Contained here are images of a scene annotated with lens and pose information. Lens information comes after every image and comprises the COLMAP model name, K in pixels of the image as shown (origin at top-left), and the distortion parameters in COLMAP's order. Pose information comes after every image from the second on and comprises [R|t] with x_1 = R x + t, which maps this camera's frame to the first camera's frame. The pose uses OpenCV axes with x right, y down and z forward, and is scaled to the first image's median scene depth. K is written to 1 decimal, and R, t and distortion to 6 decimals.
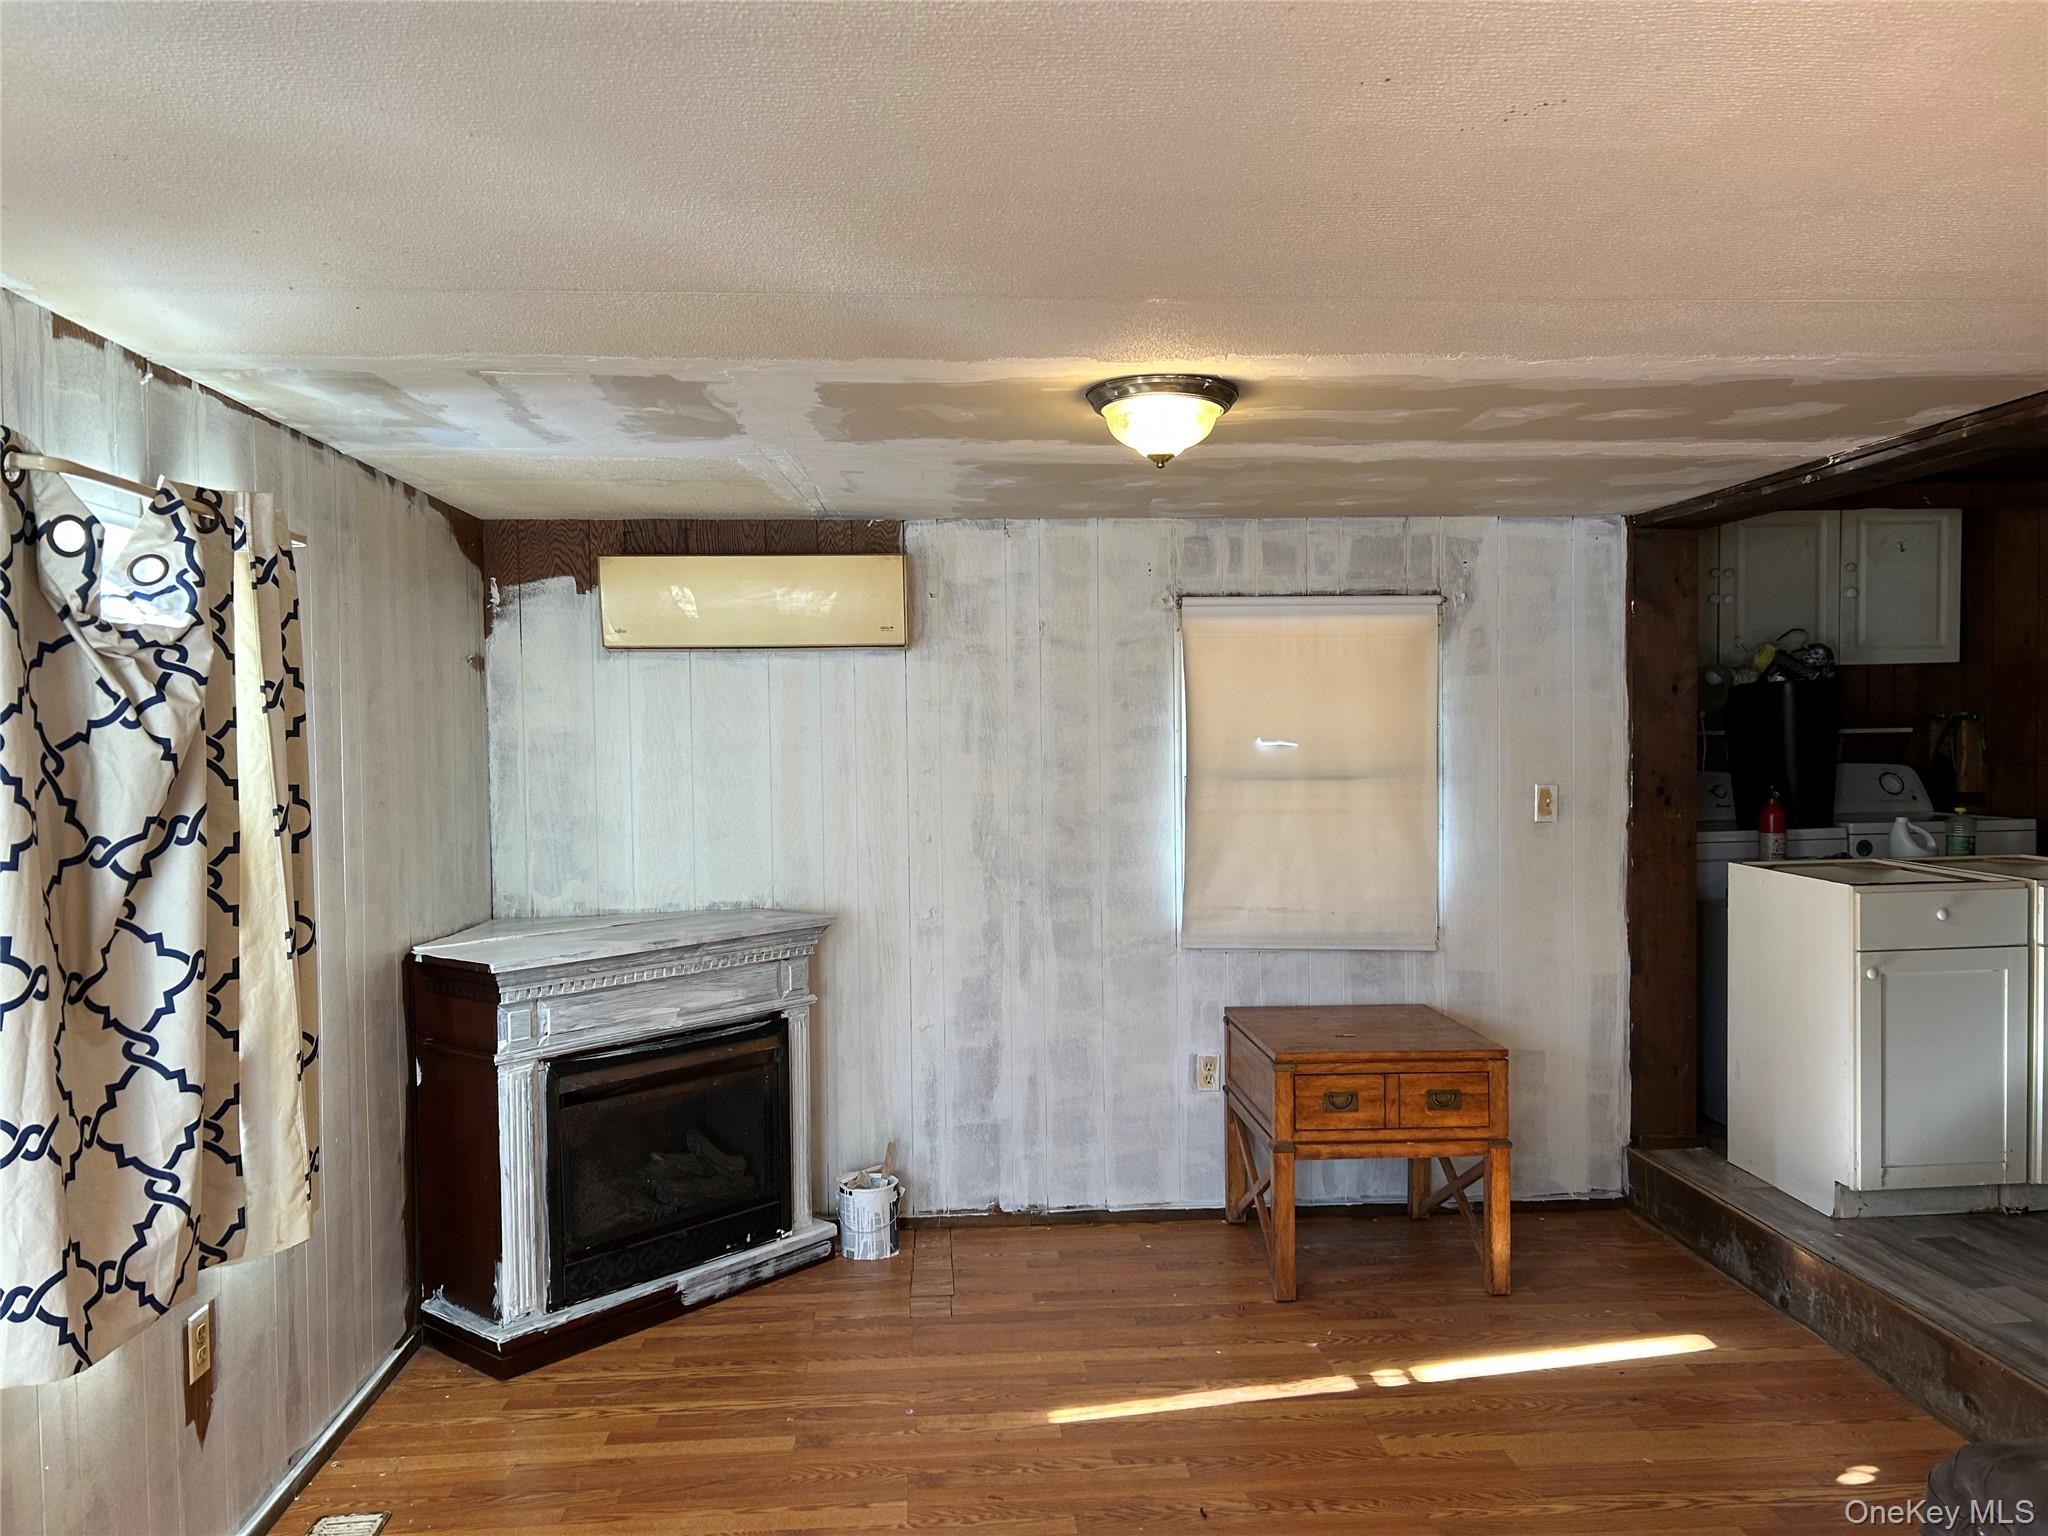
lens RADIAL K [[1566.8, 0, 1024.0], [0, 1566.8, 768.0], [0, 0, 1]] dist [0.063775, -0.092869]
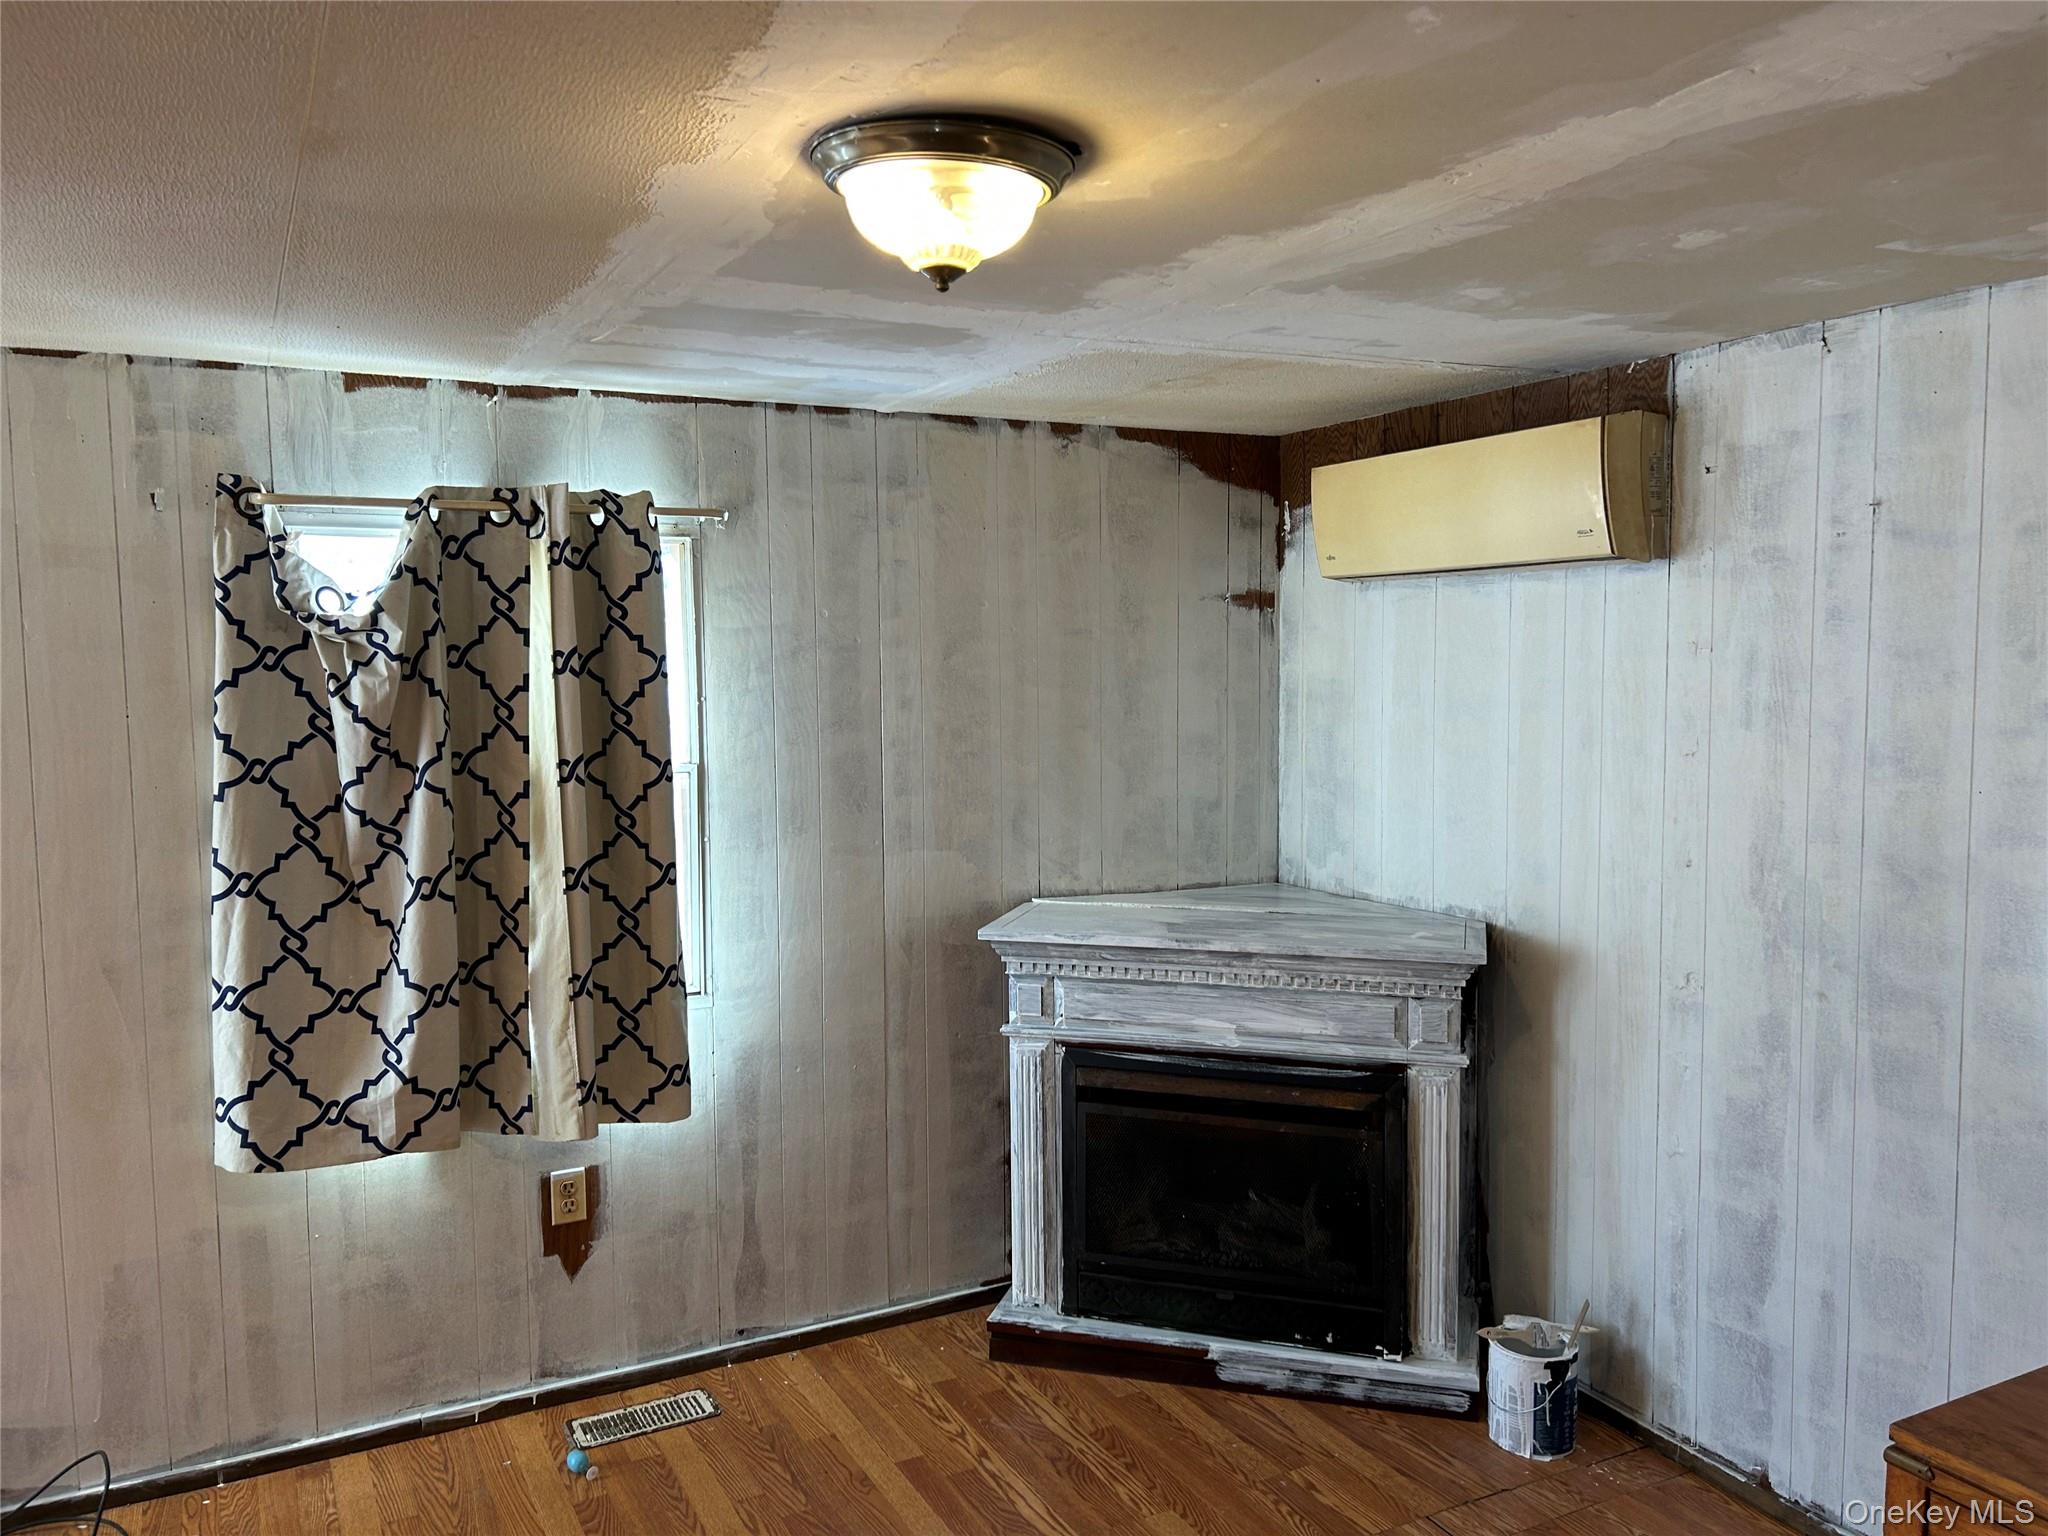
lens RADIAL K [[1529.7, 0, 1014.1], [0, 1529.7, 775.7], [0, 0, 1]] dist [0.062353, -0.071198]
pose [[0.390356, 0.087378, -0.916508, 0.404052], [-0.014942, 0.995956, 0.088589, -0.040950], [0.920543, -0.020887, 0.390083, 0.516895]]
